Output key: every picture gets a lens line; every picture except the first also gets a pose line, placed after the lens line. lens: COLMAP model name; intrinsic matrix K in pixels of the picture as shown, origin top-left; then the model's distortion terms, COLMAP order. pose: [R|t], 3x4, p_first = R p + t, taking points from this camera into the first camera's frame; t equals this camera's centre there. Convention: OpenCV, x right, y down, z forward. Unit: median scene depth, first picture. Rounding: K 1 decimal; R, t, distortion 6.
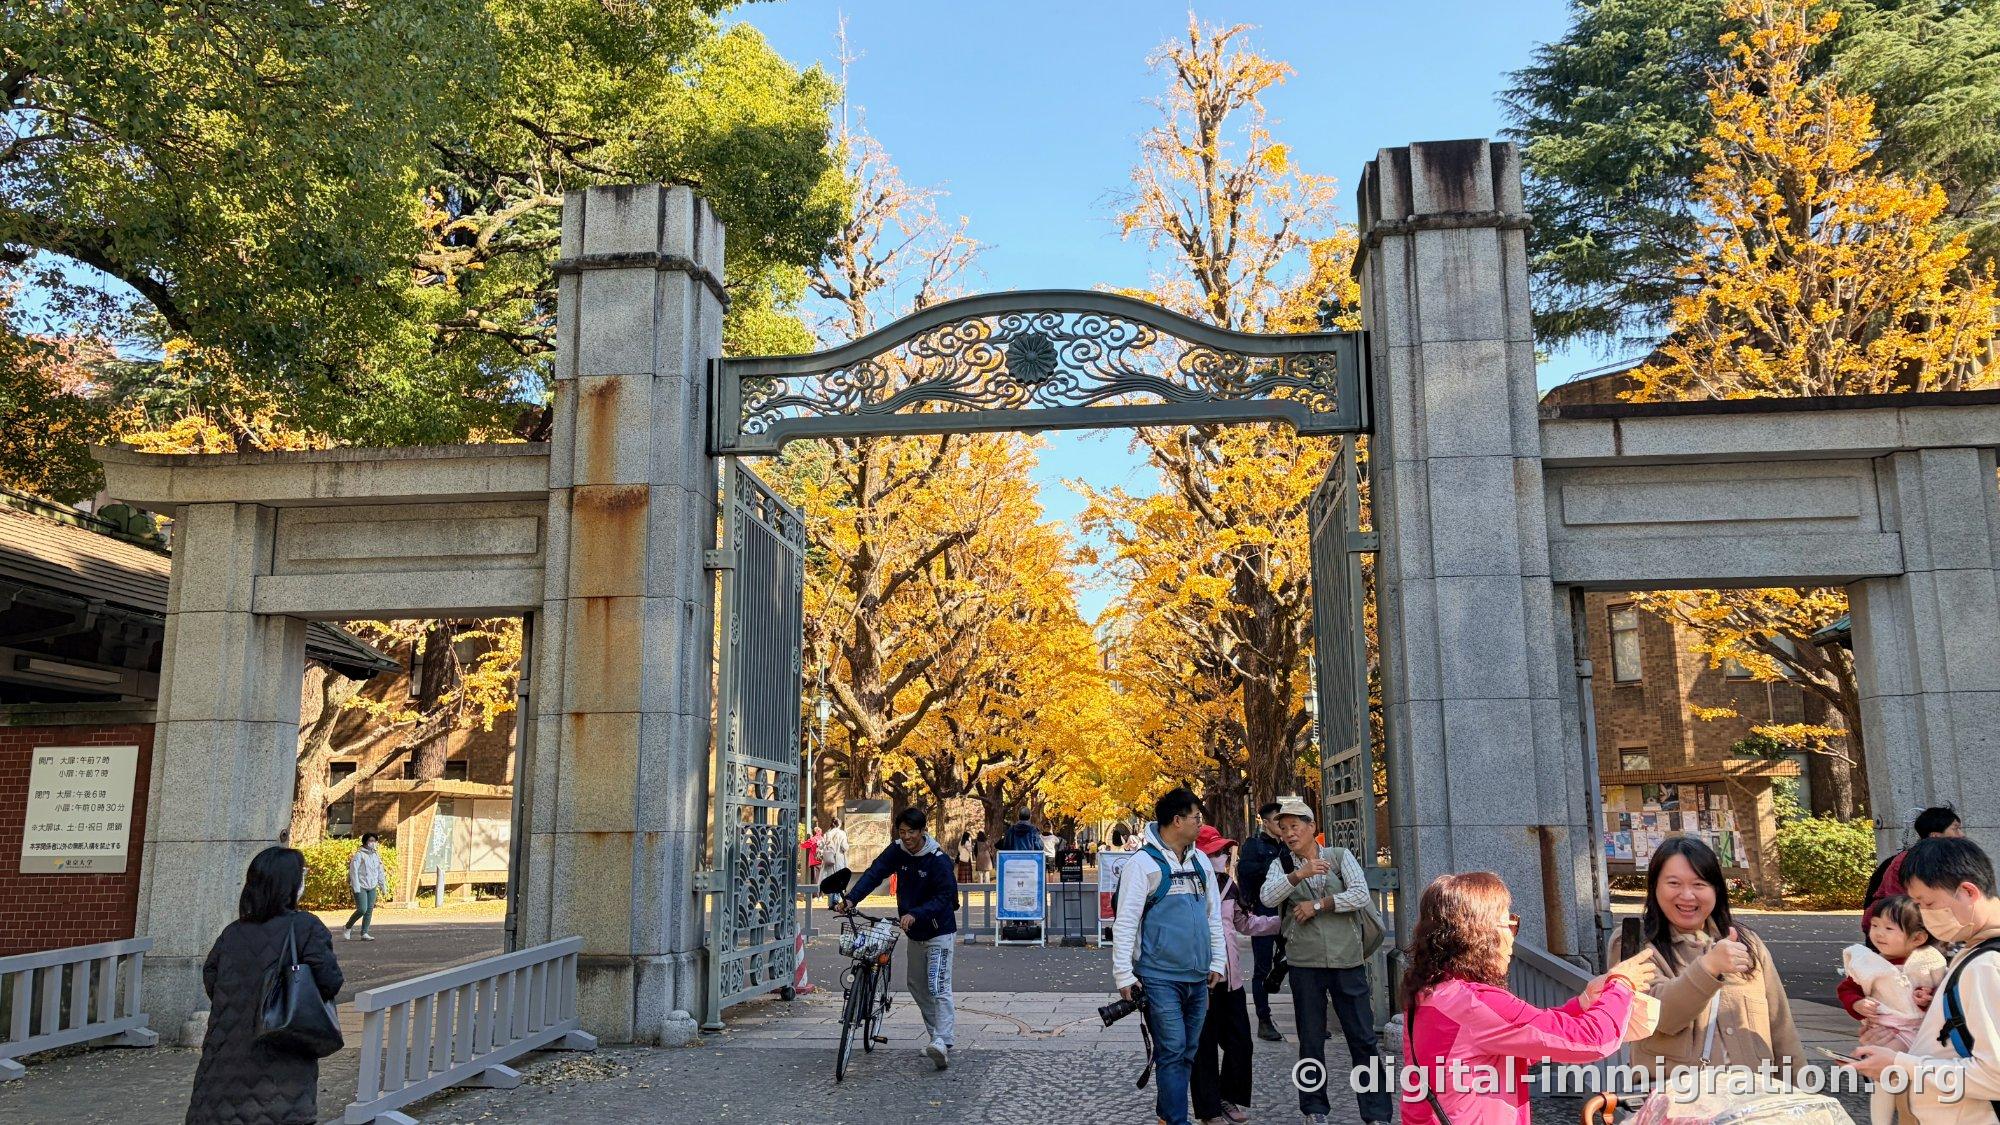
lens RADIAL K [[1480.4, 0, 1000.0], [0, 1480.4, 562.5], [0, 0, 1]] dist [0.144716, -0.475535]
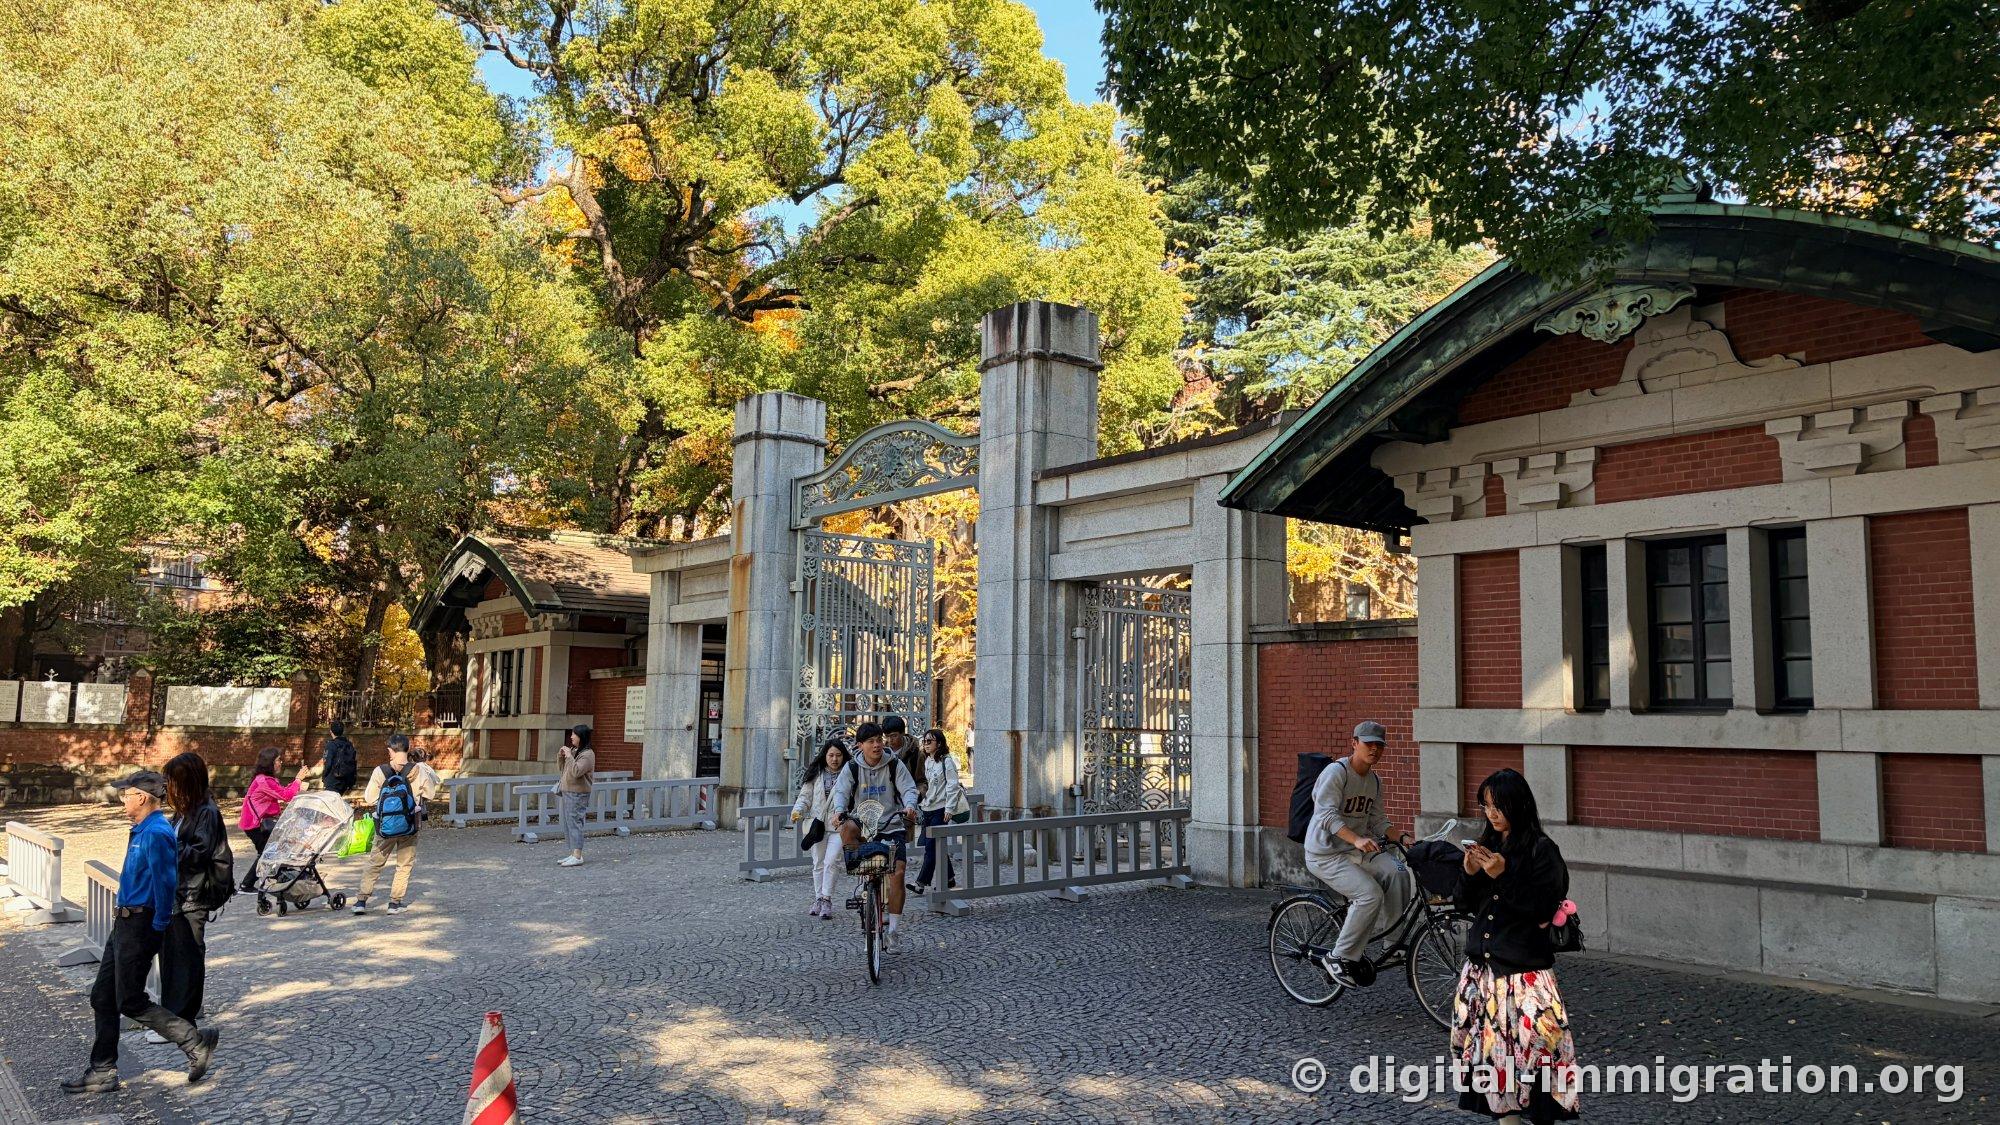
lens RADIAL K [[1480.4, 0, 1000.0], [0, 1480.4, 562.5], [0, 0, 1]] dist [0.144716, -0.475535]
pose [[0.705524, -0.068720, -0.705347, 1.290459], [0.118052, 0.992778, 0.021358, -0.041128], [0.698785, -0.098336, 0.708541, -0.147175]]
